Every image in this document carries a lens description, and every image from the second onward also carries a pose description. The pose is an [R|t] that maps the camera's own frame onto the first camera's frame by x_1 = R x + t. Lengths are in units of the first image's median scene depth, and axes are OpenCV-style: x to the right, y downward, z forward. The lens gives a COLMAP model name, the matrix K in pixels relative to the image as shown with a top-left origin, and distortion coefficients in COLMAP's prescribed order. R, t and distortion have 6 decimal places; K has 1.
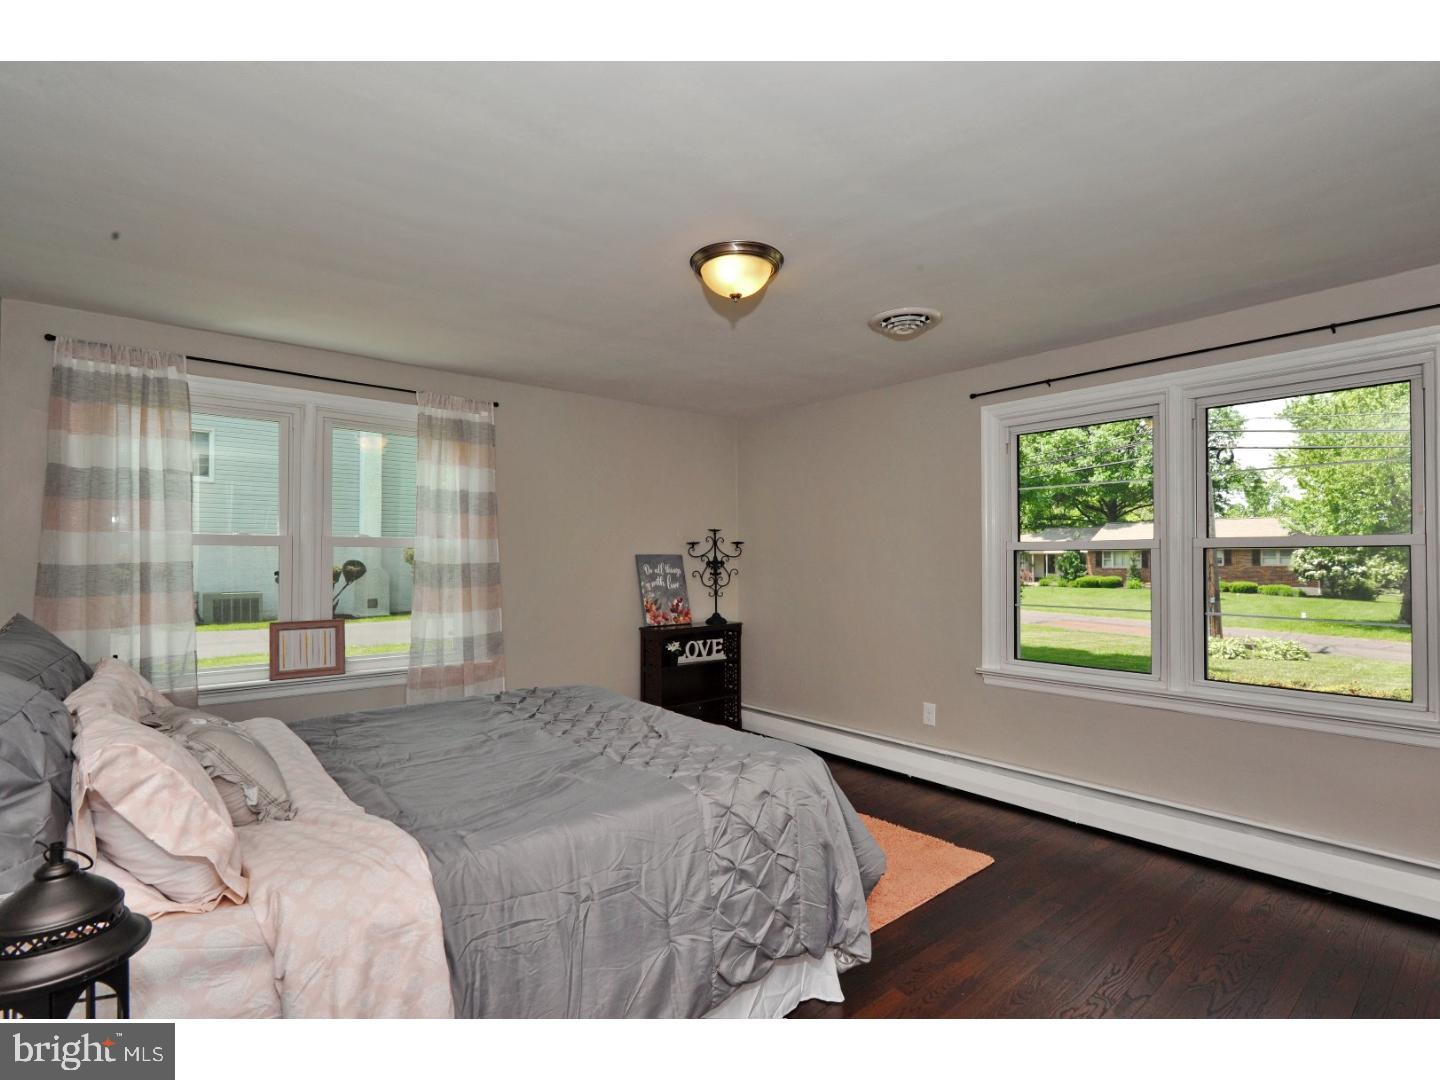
lens RADIAL K [[719.9, 0, 718.0], [0, 719.9, 533.0], [0, 0, 1]] dist [-0.001741, -0.000602]
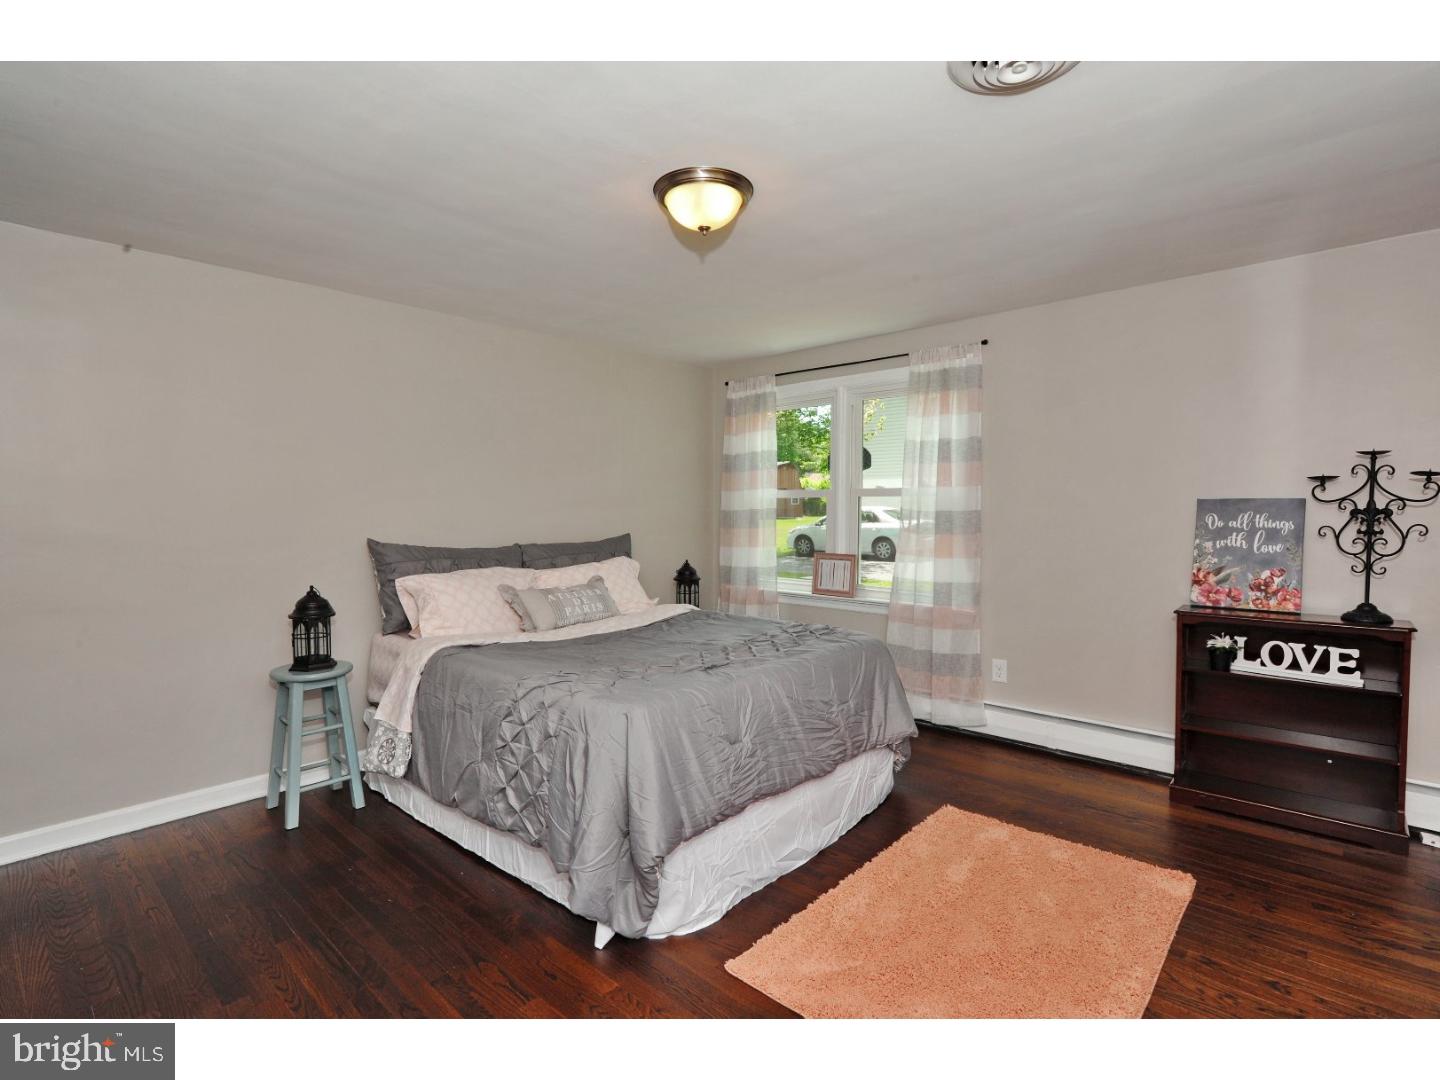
lens RADIAL K [[719.9, 0, 718.0], [0, 719.9, 533.0], [0, 0, 1]] dist [-0.001741, -0.000602]
pose [[0.091159, 0.037351, -0.995136, 0.514918], [0.041307, 0.998294, 0.041254, 0.014674], [0.994979, -0.044866, 0.089460, 0.476611]]
